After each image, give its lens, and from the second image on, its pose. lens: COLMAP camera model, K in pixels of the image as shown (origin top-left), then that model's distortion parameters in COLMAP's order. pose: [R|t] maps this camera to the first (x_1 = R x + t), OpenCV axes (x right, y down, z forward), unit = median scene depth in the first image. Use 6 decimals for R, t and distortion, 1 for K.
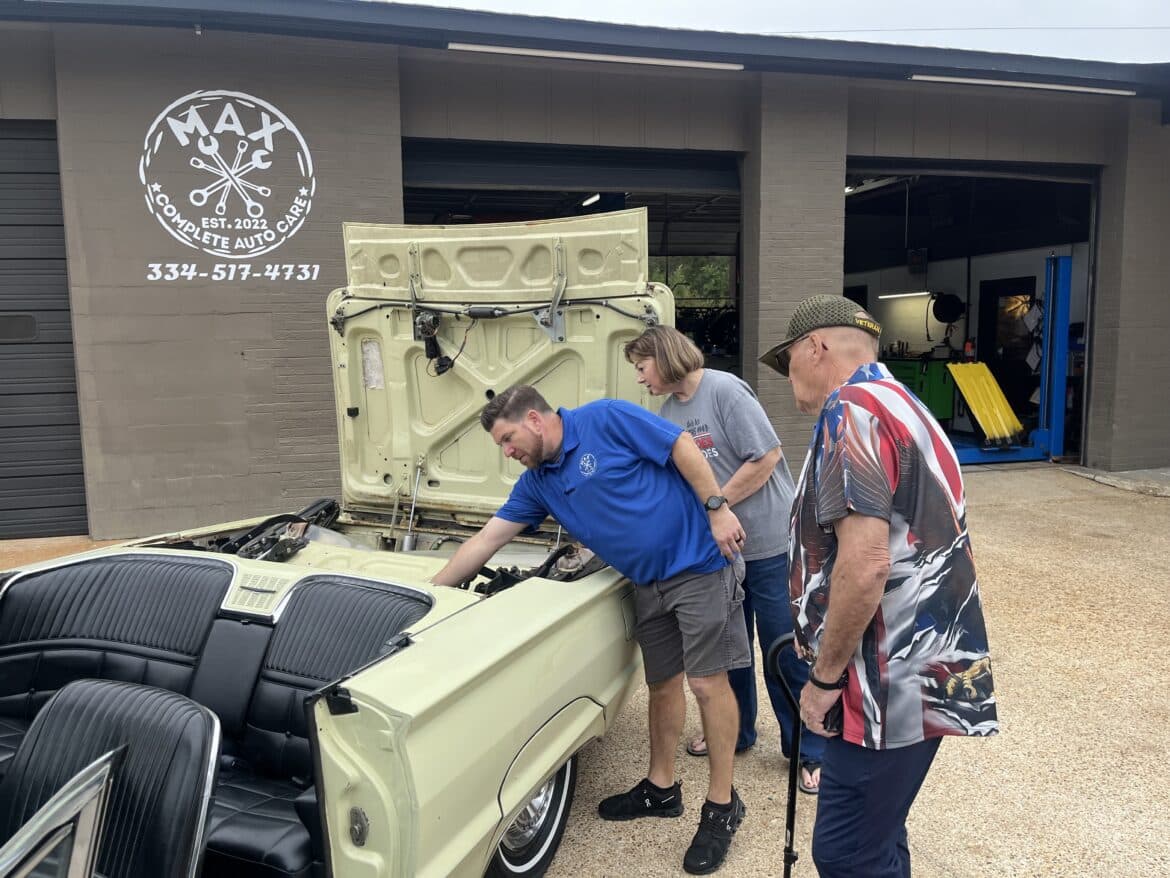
lens RADIAL K [[887.2, 0, 575.9], [0, 887.2, 441.3], [0, 0, 1]] dist [0.050384, -0.031238]
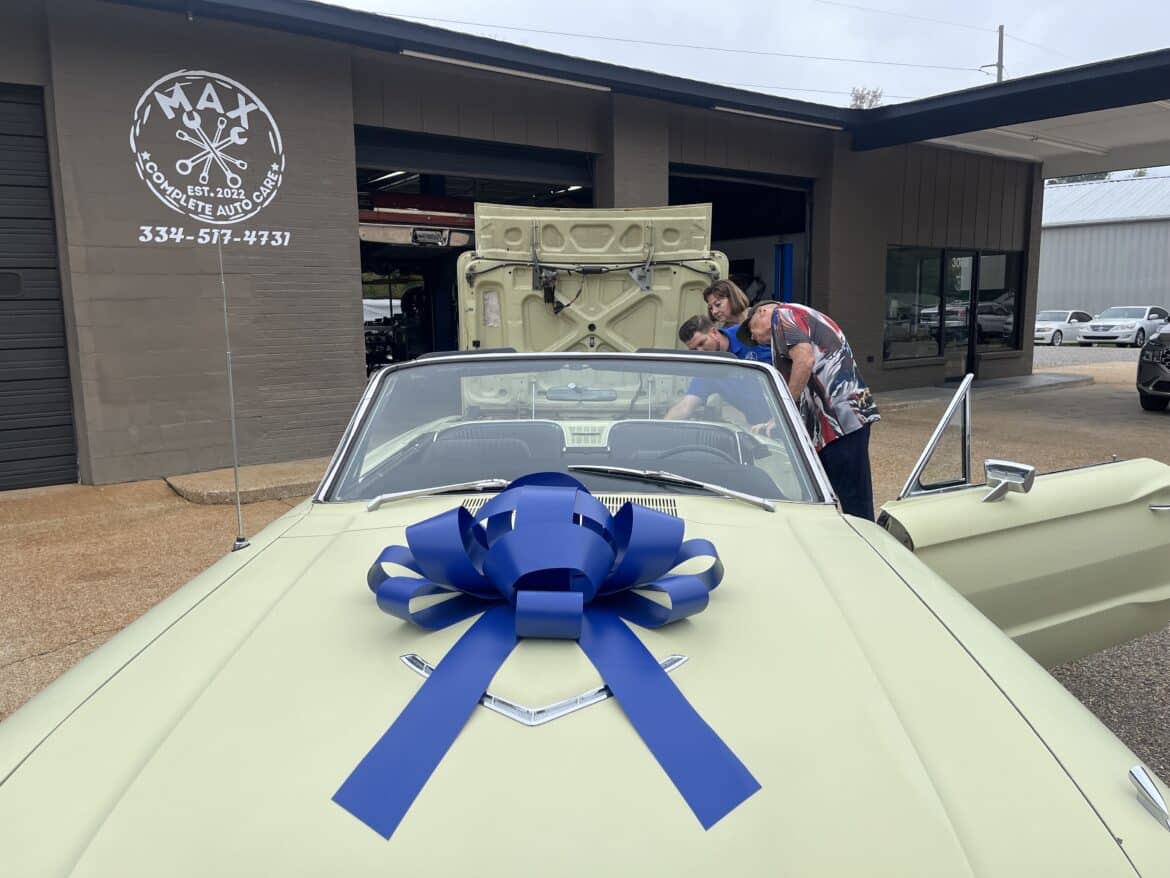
lens RADIAL K [[887.2, 0, 575.9], [0, 887.2, 441.3], [0, 0, 1]] dist [0.050384, -0.031238]
pose [[0.924533, -0.057723, 0.376706, -0.409460], [0.049367, 0.998274, 0.031807, 0.052101], [-0.377891, -0.010810, 0.925787, -0.202964]]
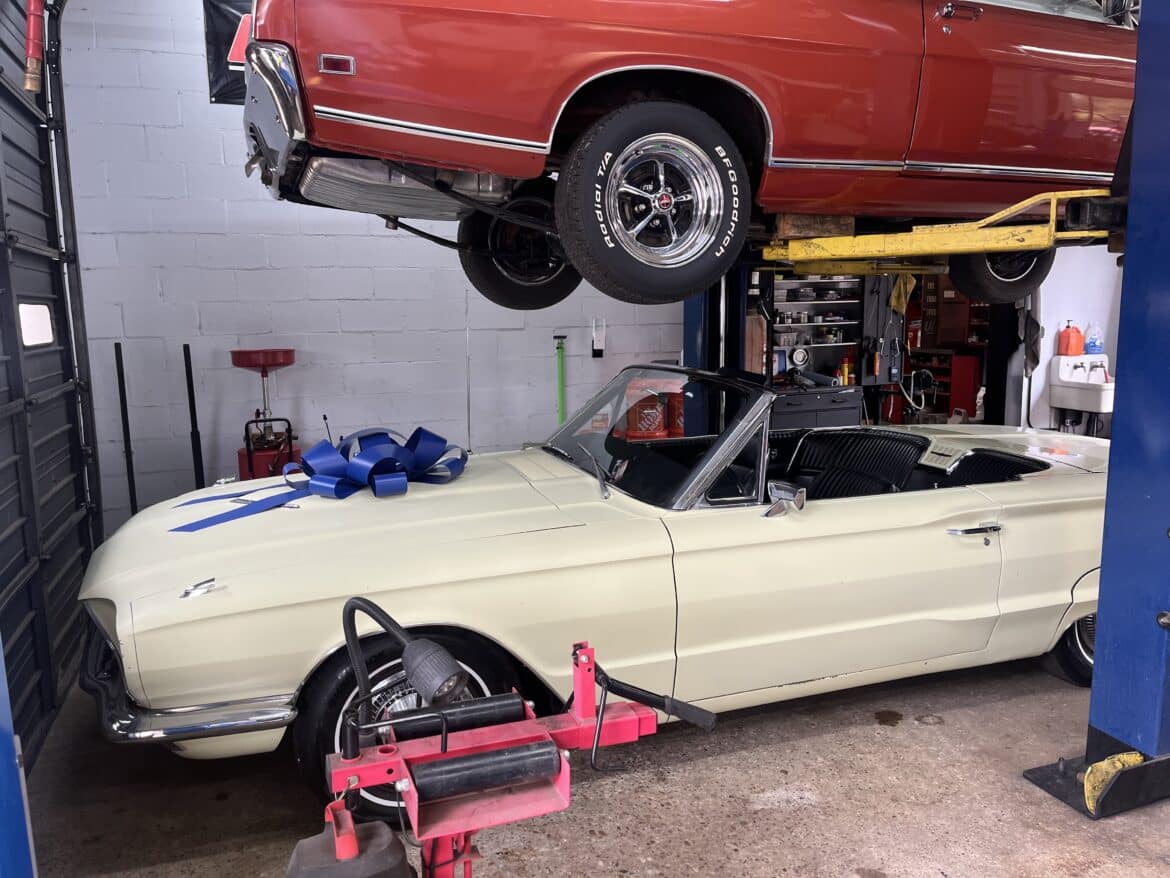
lens RADIAL K [[876.0, 0, 580.9], [0, 876.0, 441.3], [0, 0, 1]] dist [0.072880, -0.098706]
pose [[0.690460, 0.115563, -0.714080, 0.129538], [-0.082733, 0.993295, 0.080754, 0.029374], [0.718623, 0.003320, 0.695391, -0.220737]]
